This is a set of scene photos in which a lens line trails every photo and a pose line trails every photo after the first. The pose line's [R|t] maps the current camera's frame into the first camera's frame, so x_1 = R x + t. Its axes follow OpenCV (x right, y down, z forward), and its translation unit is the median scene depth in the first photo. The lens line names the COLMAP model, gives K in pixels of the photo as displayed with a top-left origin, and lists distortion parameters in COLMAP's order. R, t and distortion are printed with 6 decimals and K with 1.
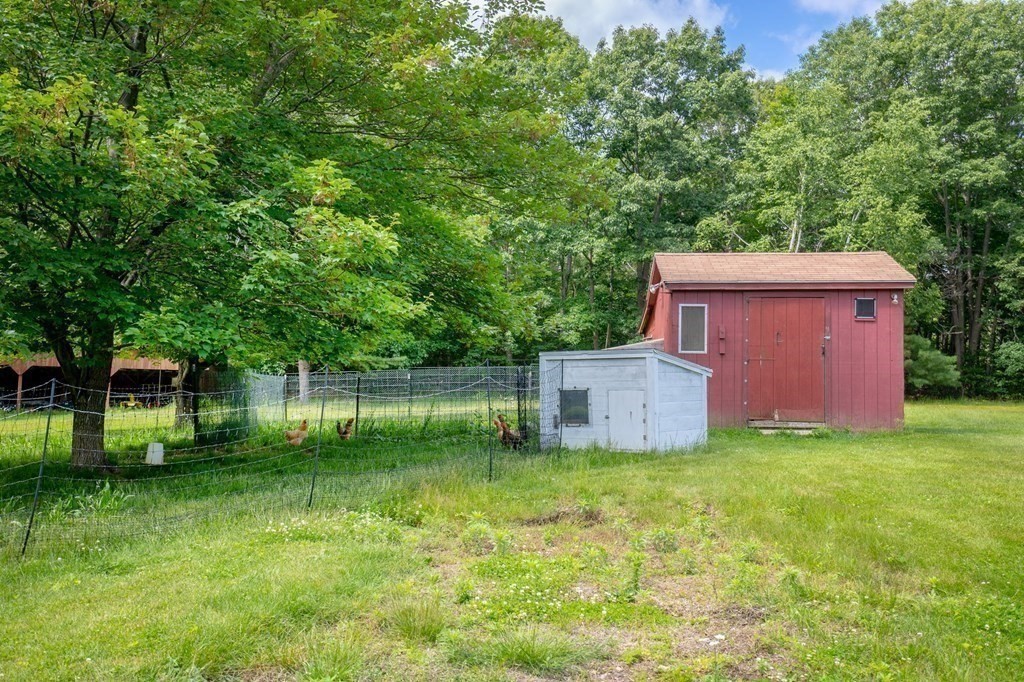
lens RADIAL K [[1035.7, 0, 512.5], [0, 1035.7, 340.8], [0, 0, 1]] dist [0.171059, 0.000000]
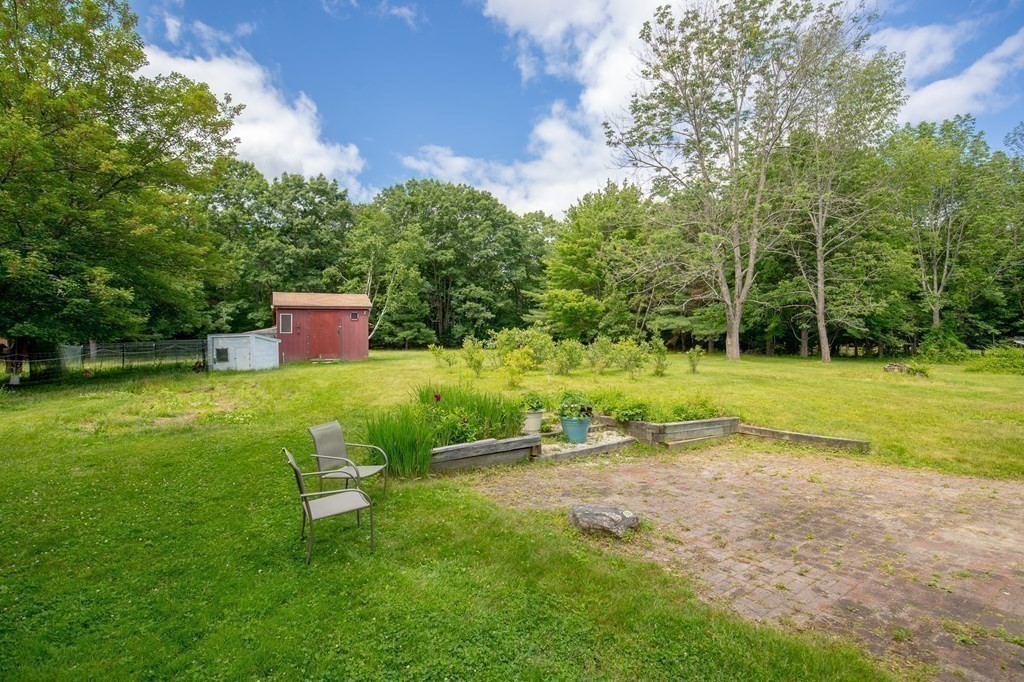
lens RADIAL K [[513.6, 0, 513.7], [0, 513.6, 338.7], [0, 0, 1]] dist [-0.005431, 0.000910]
pose [[0.882636, -0.014763, 0.469824, 0.024422], [0.000452, 0.999533, 0.030559, -0.004151], [-0.470056, -0.026761, 0.882231, -0.120023]]
